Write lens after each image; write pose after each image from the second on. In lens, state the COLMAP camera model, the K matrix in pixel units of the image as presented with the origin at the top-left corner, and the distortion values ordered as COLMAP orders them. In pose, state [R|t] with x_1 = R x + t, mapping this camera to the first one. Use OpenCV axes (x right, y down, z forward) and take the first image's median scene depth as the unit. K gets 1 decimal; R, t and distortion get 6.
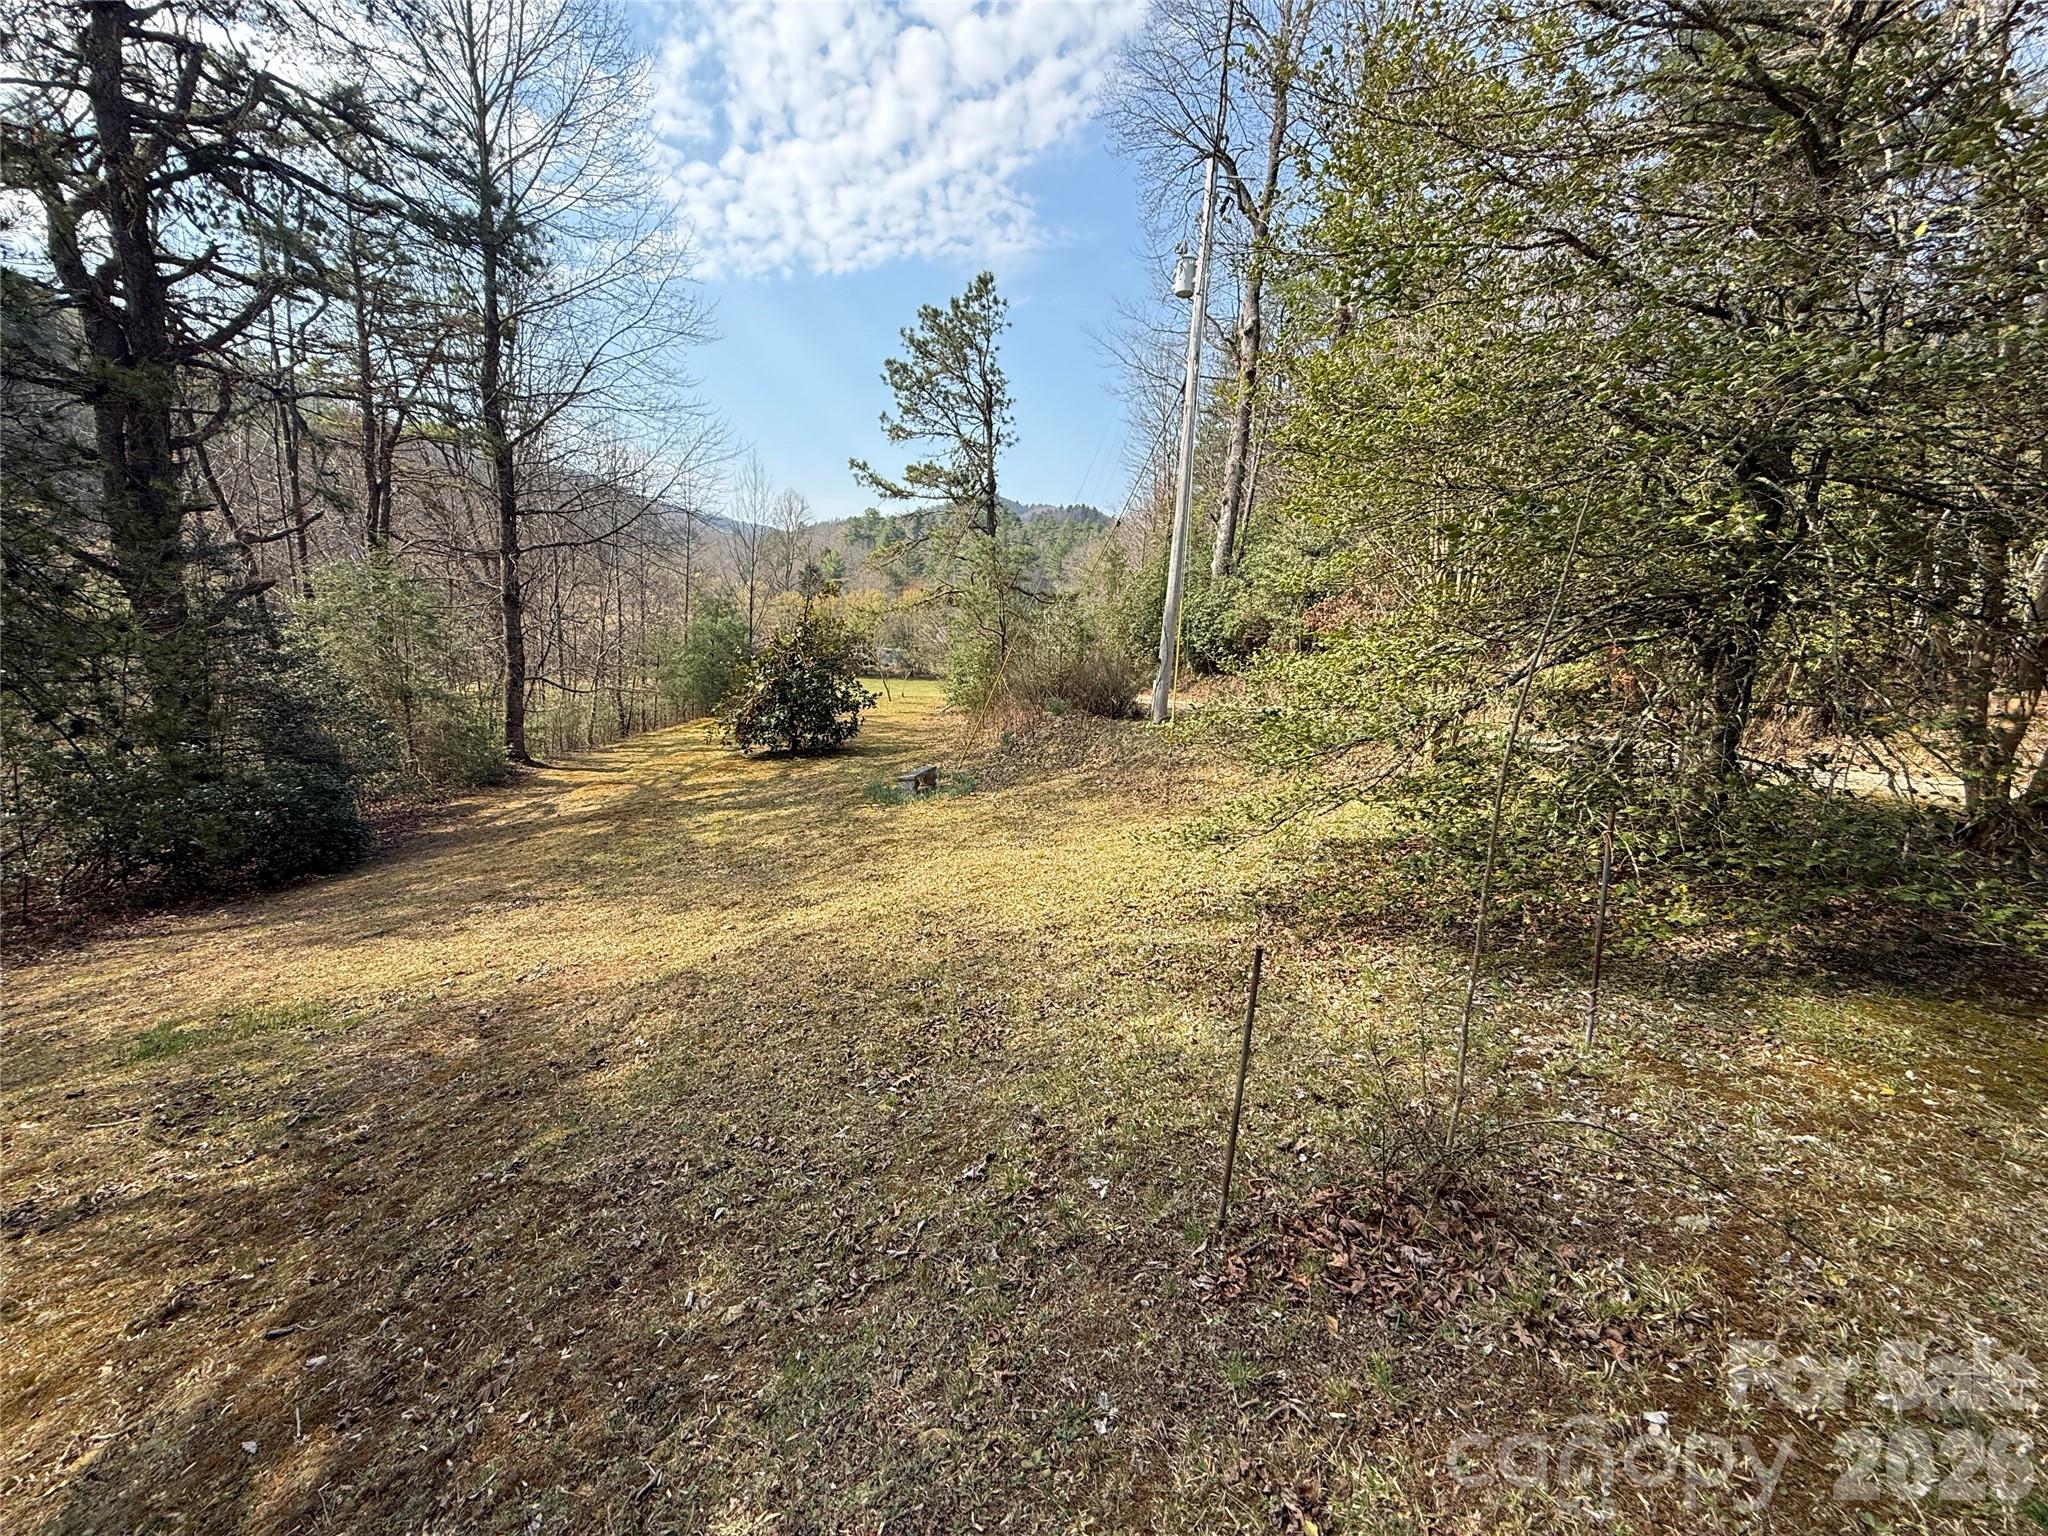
lens RADIAL K [[813.3, 0, 1018.6], [0, 813.3, 769.6], [0, 0, 1]] dist [-0.000479, 0.000031]
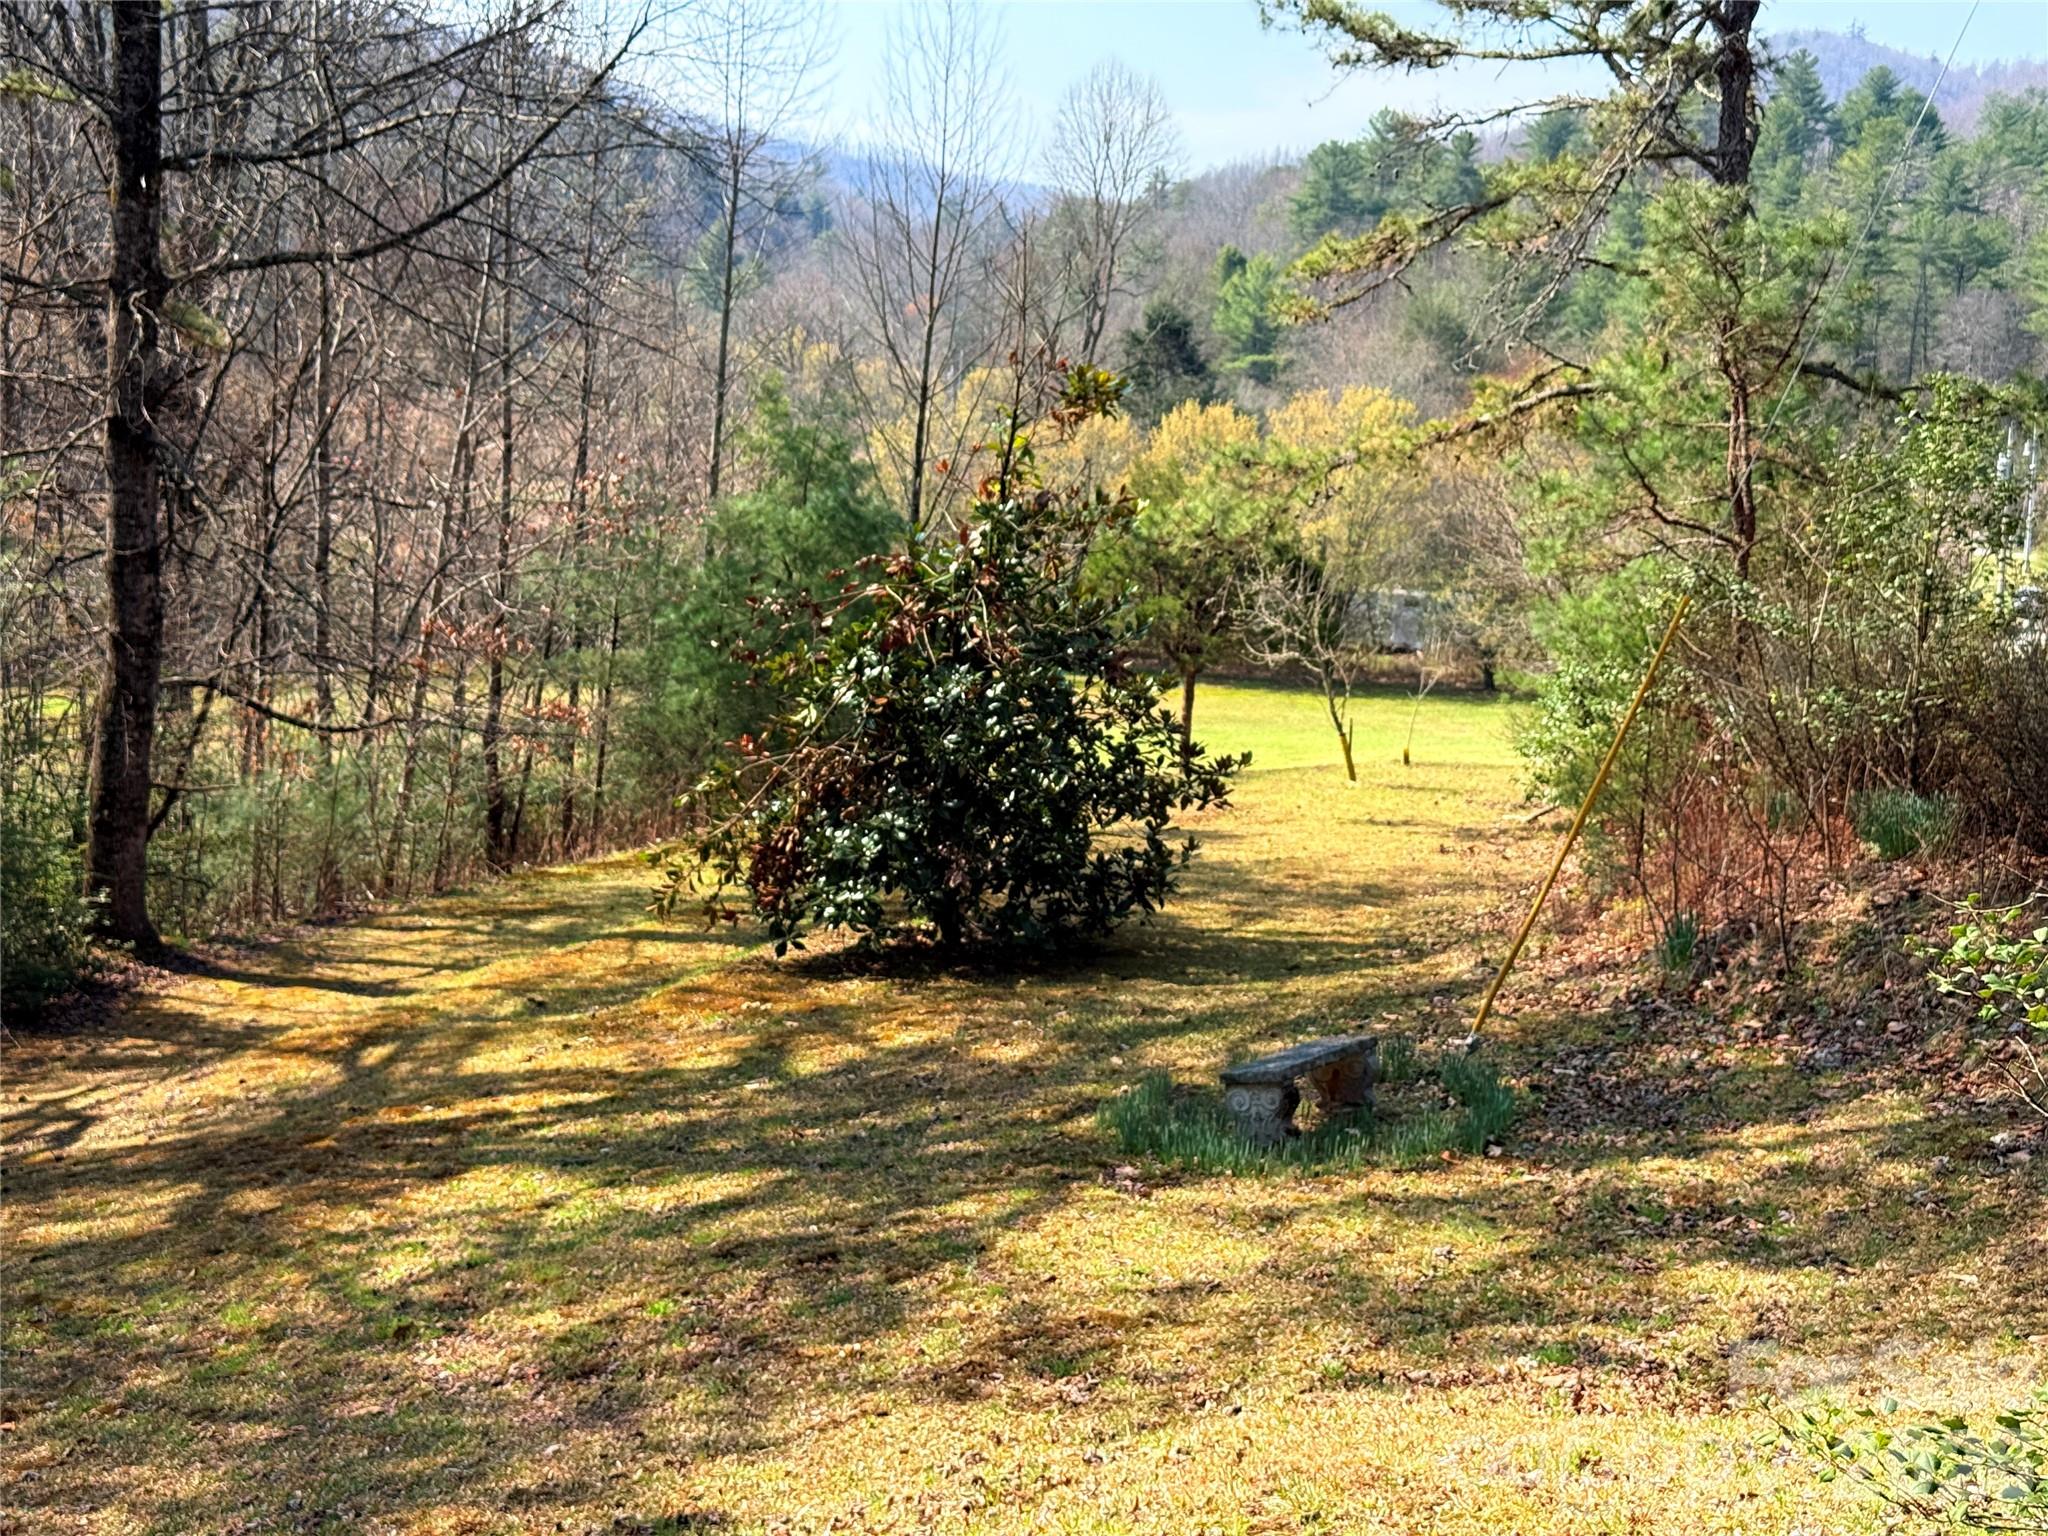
lens RADIAL K [[2837.3, 0, 1024.0], [0, 2837.3, 768.0], [0, 0, 1]] dist [0.146291, -0.004377]
pose [[0.955728, 0.021582, -0.293459, 0.066311], [-0.046201, 0.995943, -0.077221, -0.015911], [0.290602, 0.087360, 0.952848, 0.074590]]
